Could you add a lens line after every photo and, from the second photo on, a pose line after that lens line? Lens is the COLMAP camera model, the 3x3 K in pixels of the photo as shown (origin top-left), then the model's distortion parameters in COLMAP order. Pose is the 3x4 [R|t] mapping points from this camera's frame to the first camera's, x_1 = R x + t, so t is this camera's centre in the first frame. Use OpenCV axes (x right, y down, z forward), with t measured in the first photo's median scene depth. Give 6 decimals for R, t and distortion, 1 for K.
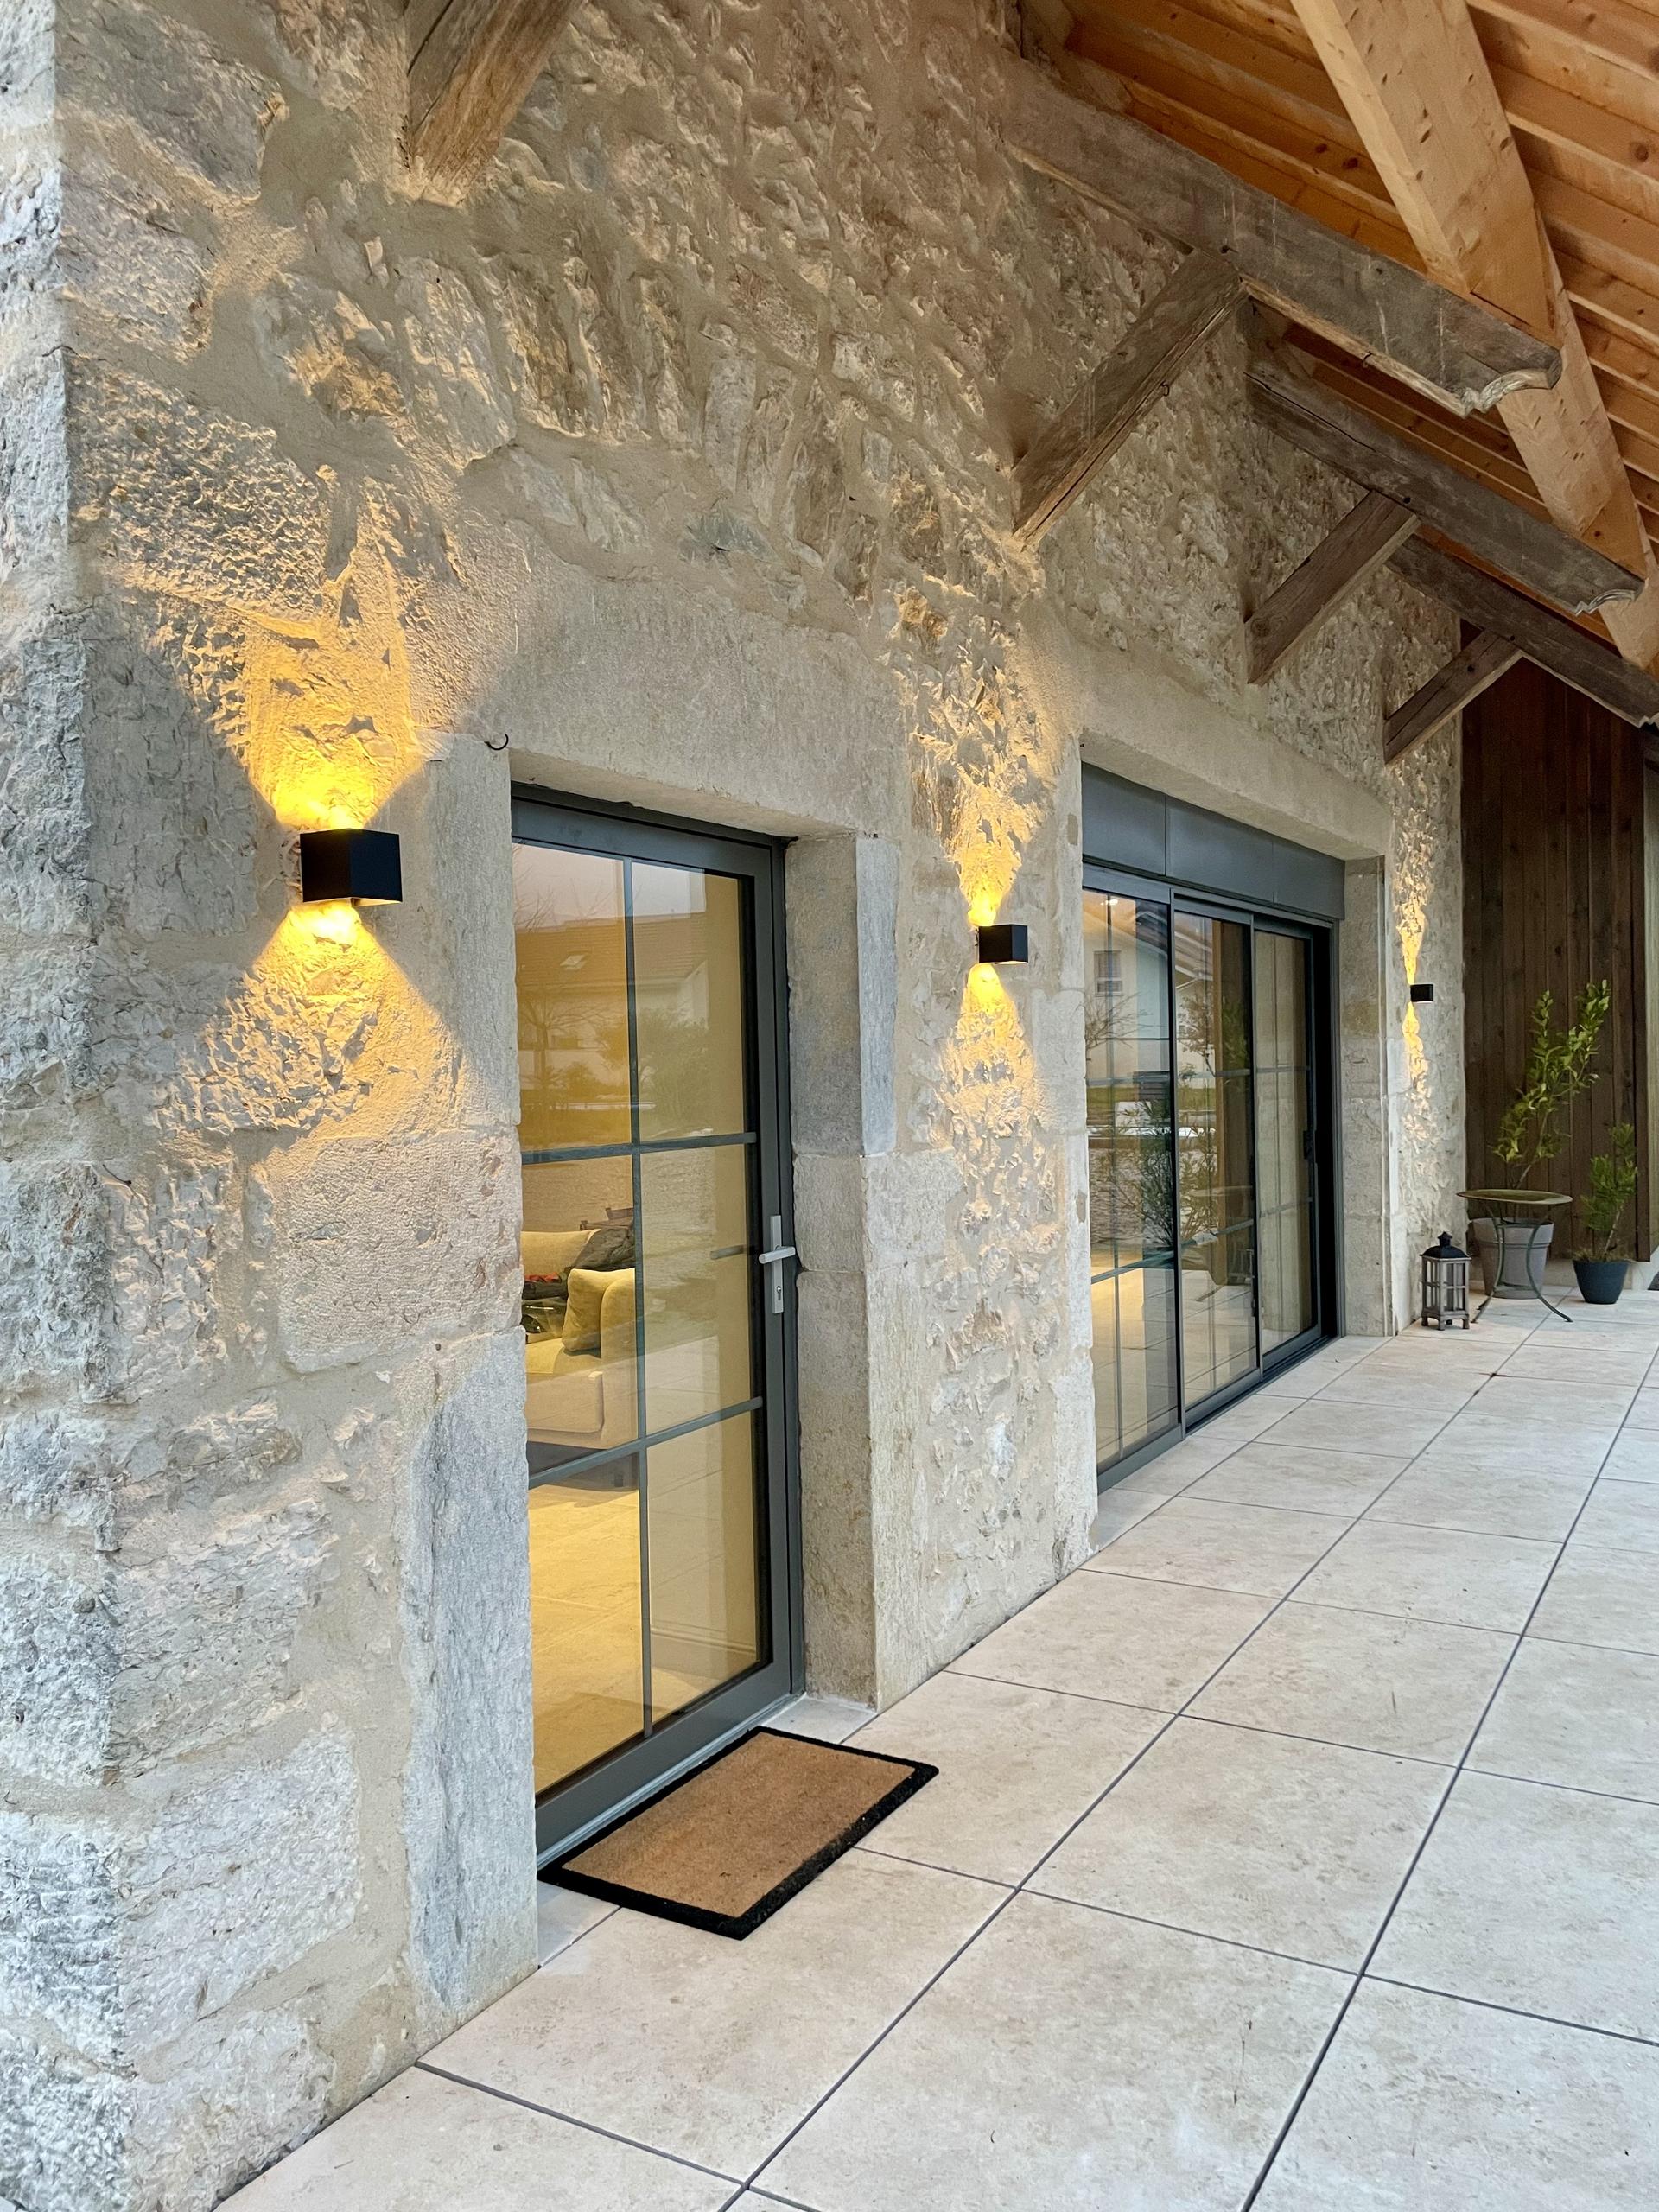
lens RADIAL K [[1680.7, 0, 829.5], [0, 1680.7, 1106.0], [0, 0, 1]] dist [0.136208, -0.198964]
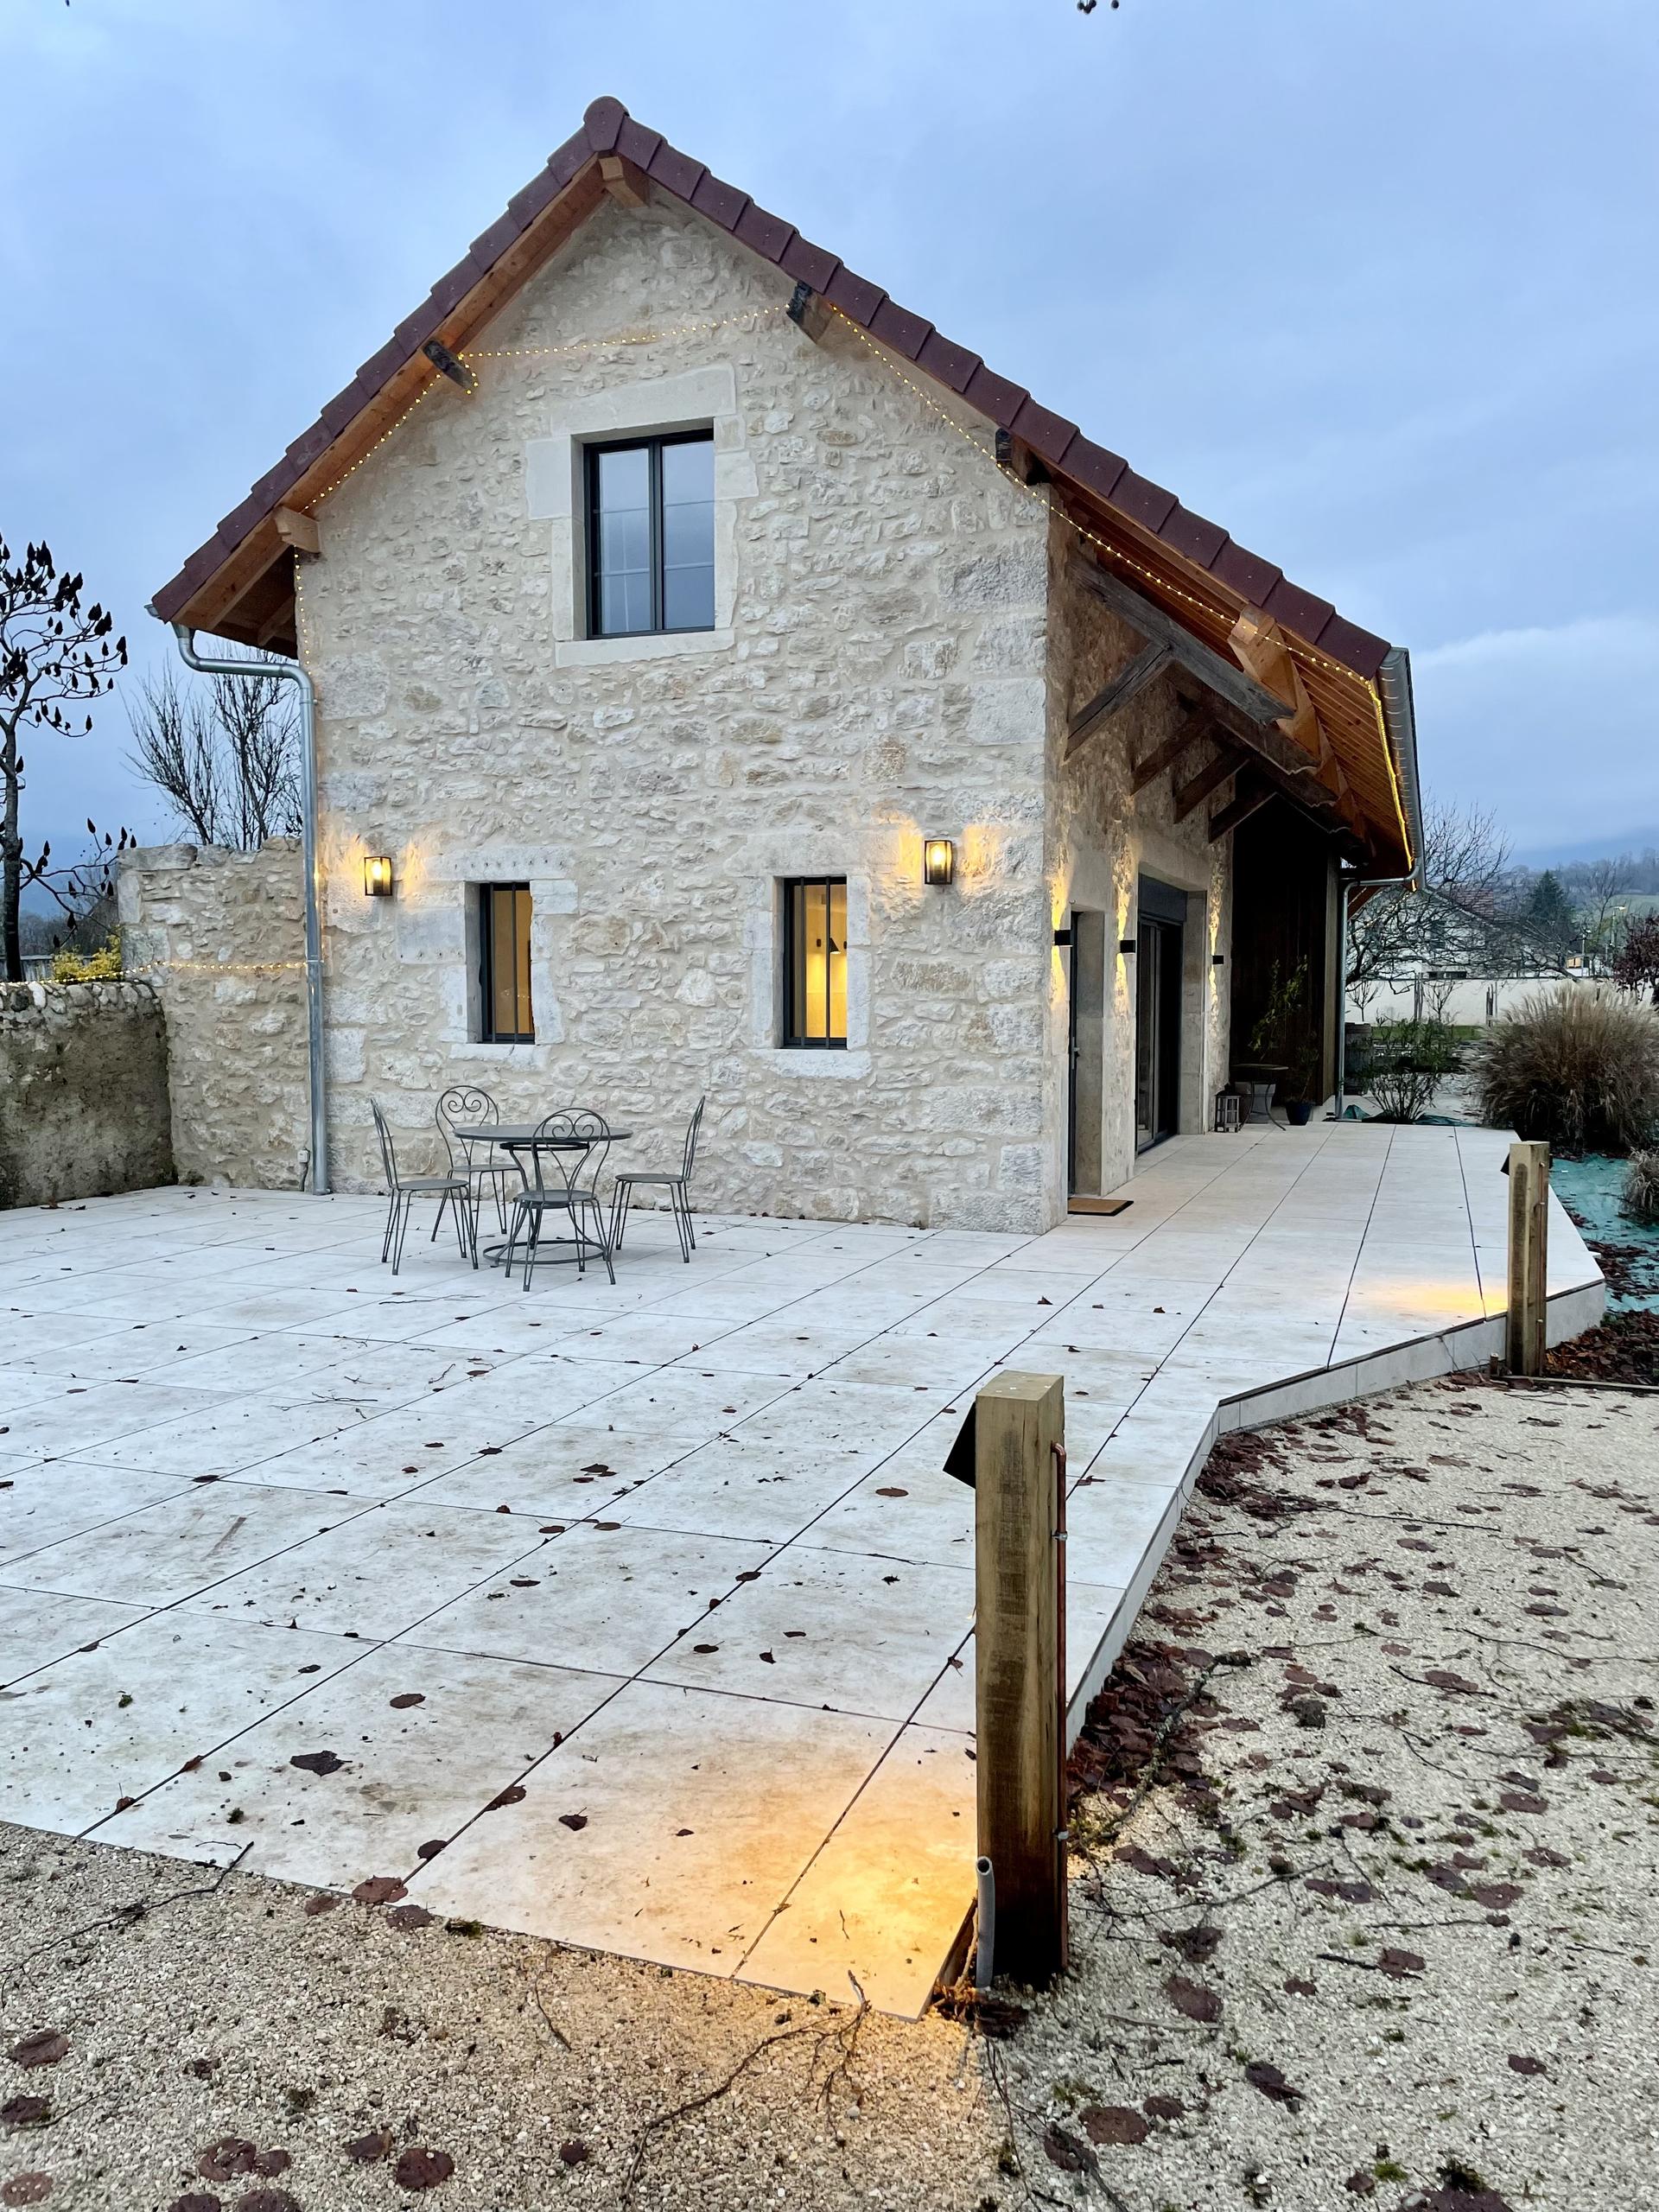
lens RADIAL K [[1680.7, 0, 829.5], [0, 1680.7, 1106.0], [0, 0, 1]] dist [0.136208, -0.198964]
pose [[0.984107, 0.012012, 0.177169, -0.444066], [-0.018933, 0.999120, 0.037427, 0.037067], [-0.176563, -0.040186, 0.983469, -0.851360]]
